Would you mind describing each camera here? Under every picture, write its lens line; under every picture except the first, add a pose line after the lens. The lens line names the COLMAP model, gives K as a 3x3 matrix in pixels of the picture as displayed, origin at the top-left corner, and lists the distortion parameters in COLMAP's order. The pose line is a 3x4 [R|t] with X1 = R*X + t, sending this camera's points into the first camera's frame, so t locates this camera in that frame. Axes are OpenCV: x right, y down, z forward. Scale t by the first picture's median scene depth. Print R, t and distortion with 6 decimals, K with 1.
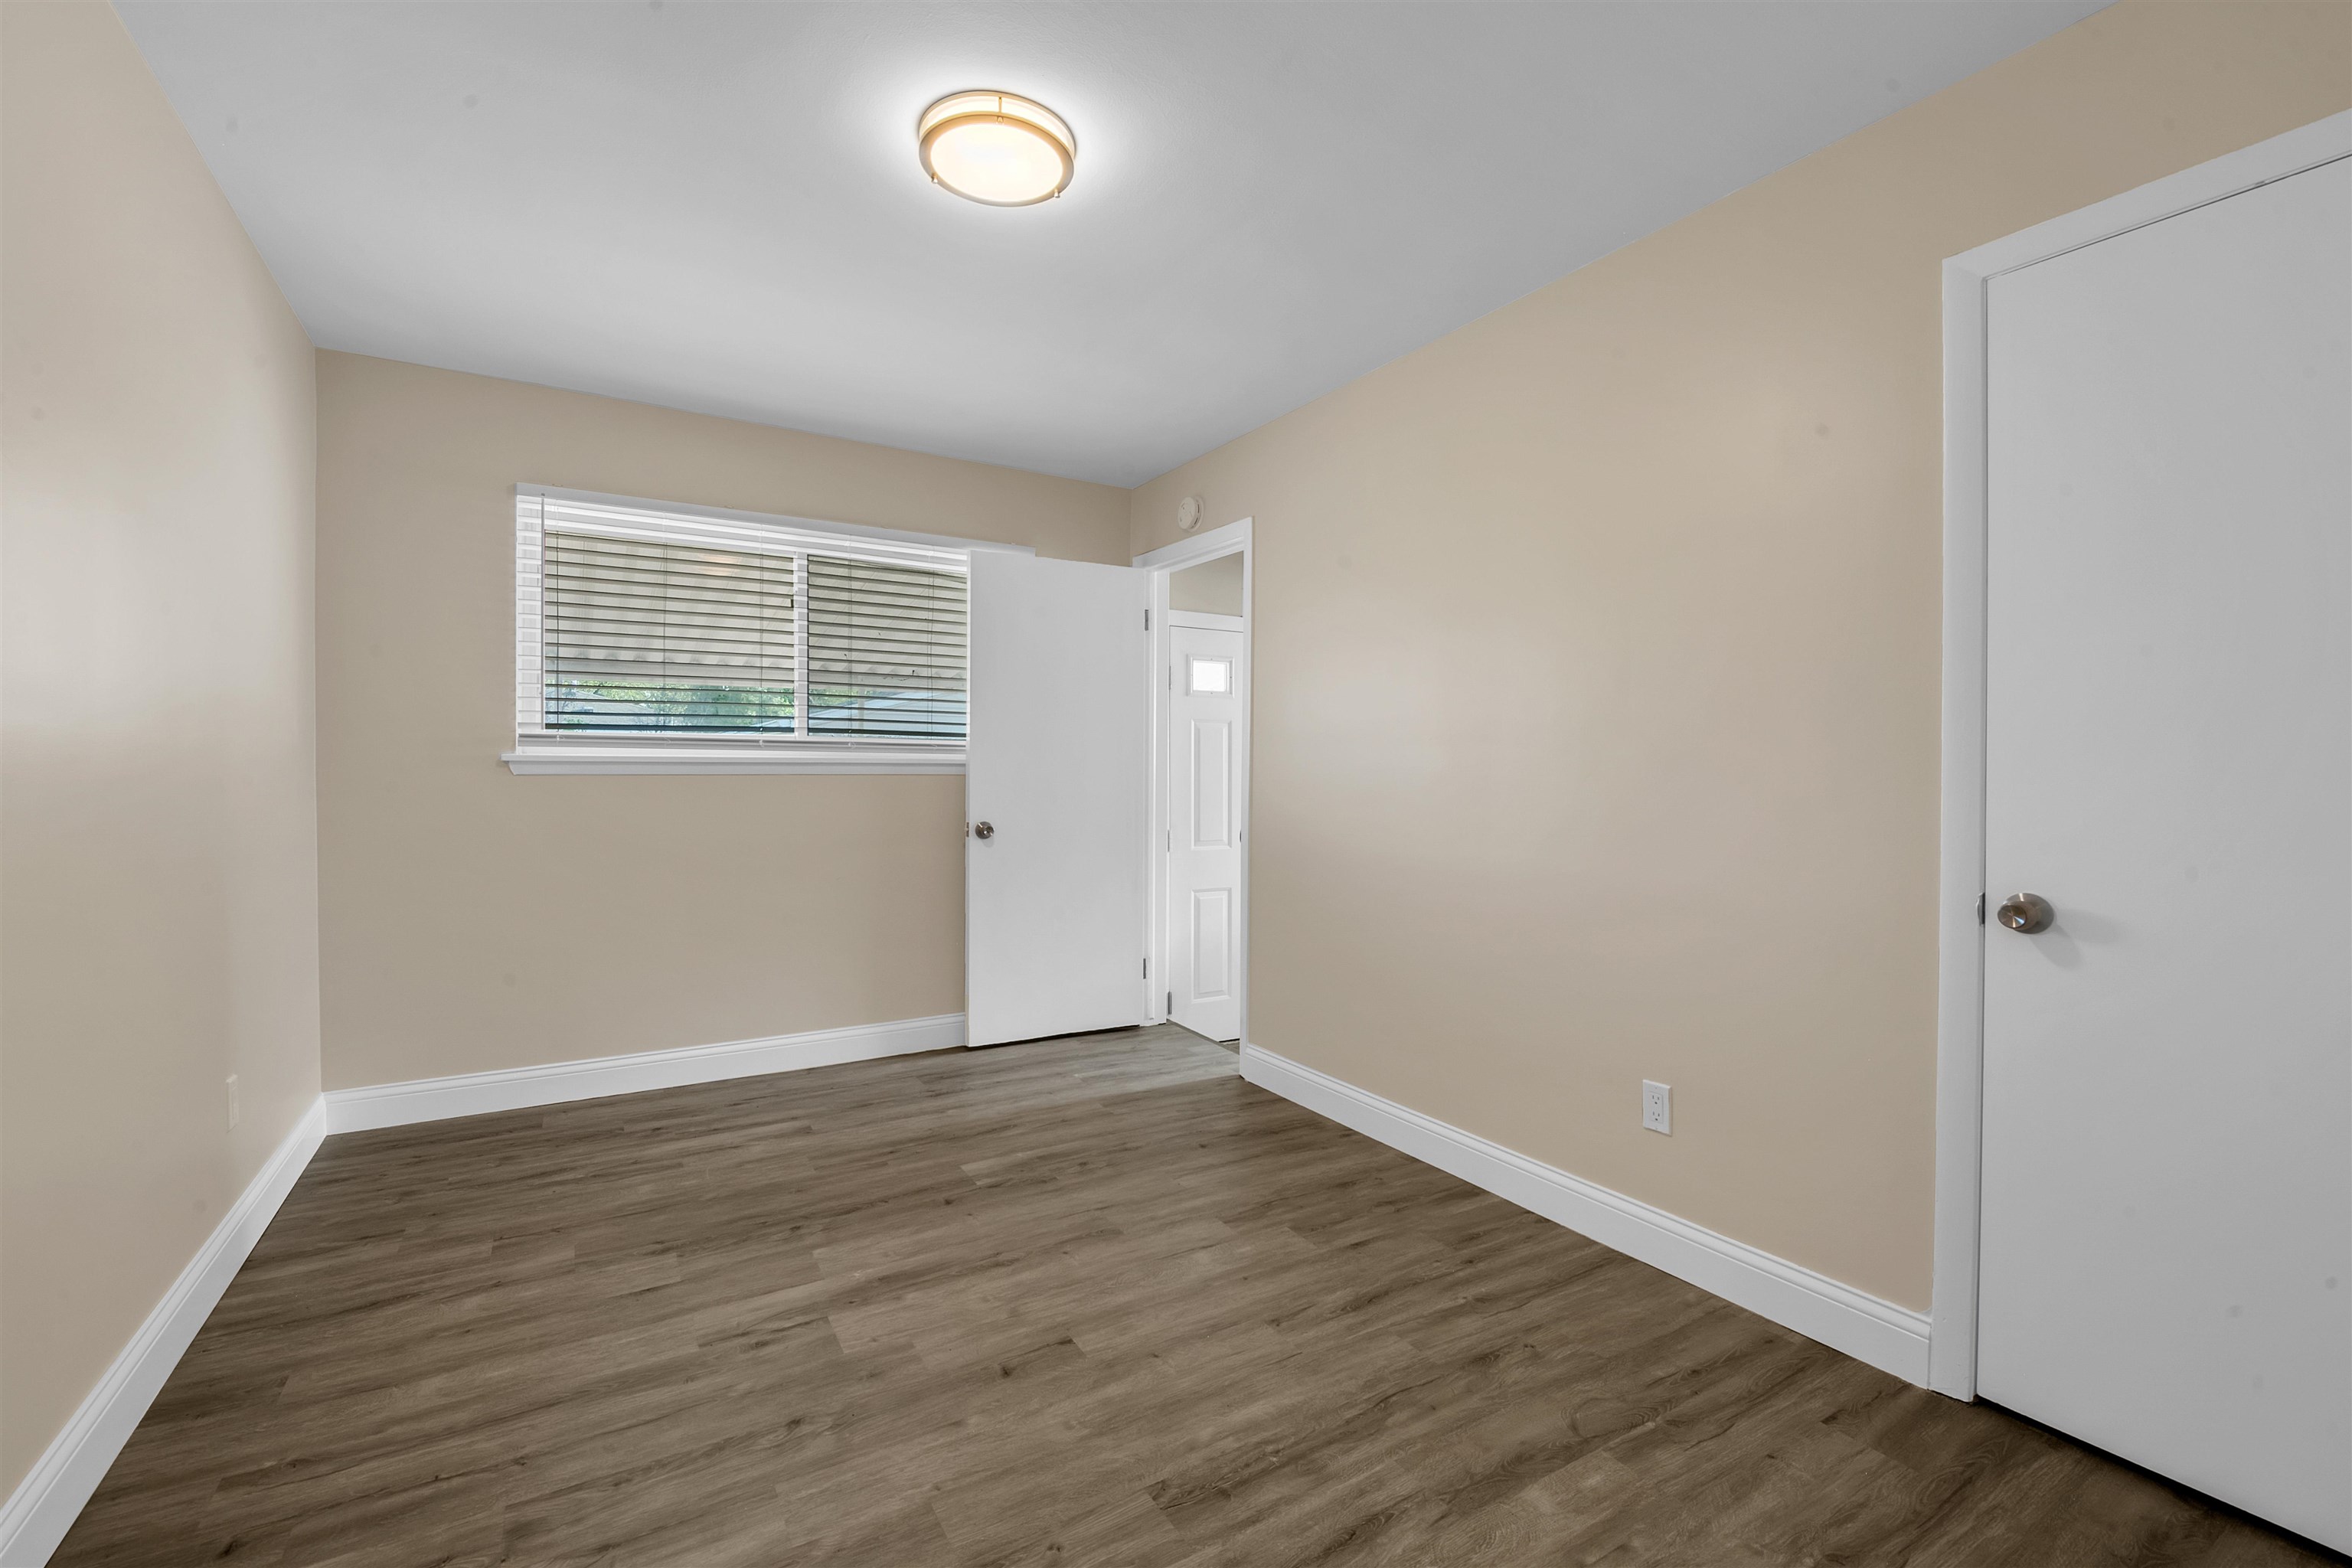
lens RADIAL K [[990.8, 0, 1172.8], [0, 990.8, 778.6], [0, 0, 1]] dist [-0.005216, -0.000392]
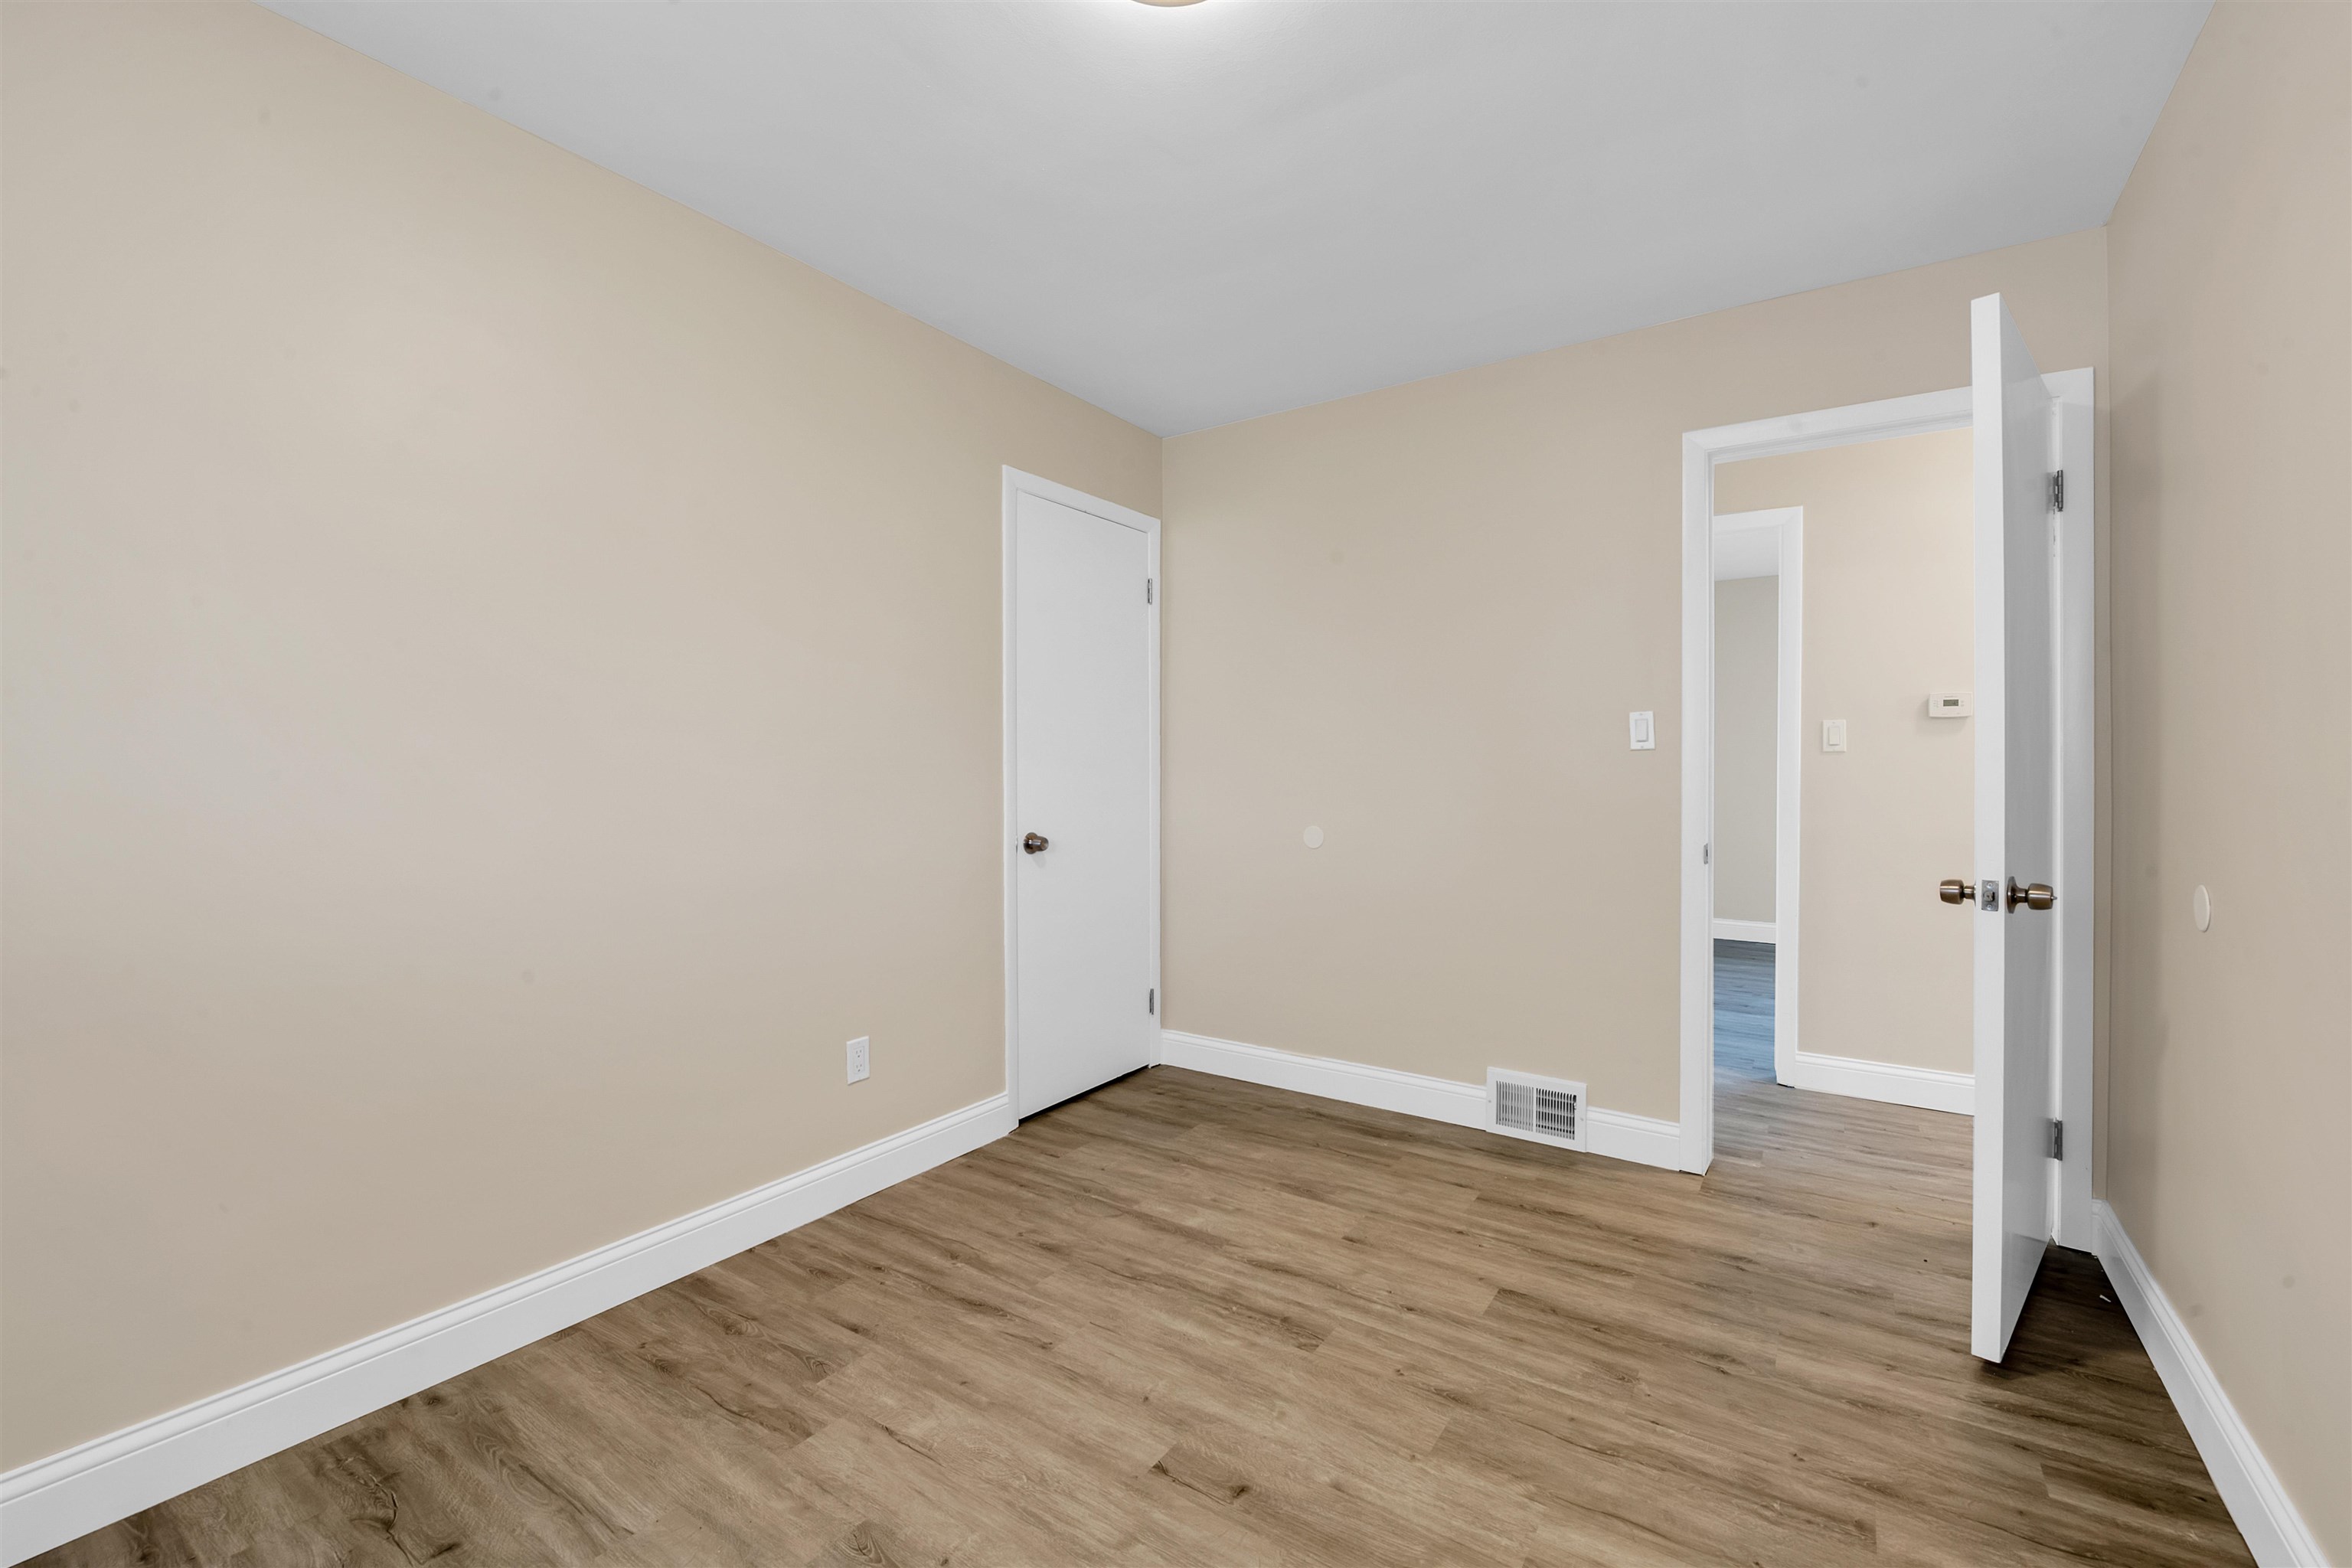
lens RADIAL K [[990.8, 0, 1188.4], [0, 990.8, 777.9], [0, 0, 1]] dist [-0.005216, -0.000392]
pose [[-0.427387, -0.013710, 0.903965, -0.935783], [0.002839, 0.999860, 0.016507, -0.041261], [-0.904064, 0.009621, -0.427288, 1.422480]]
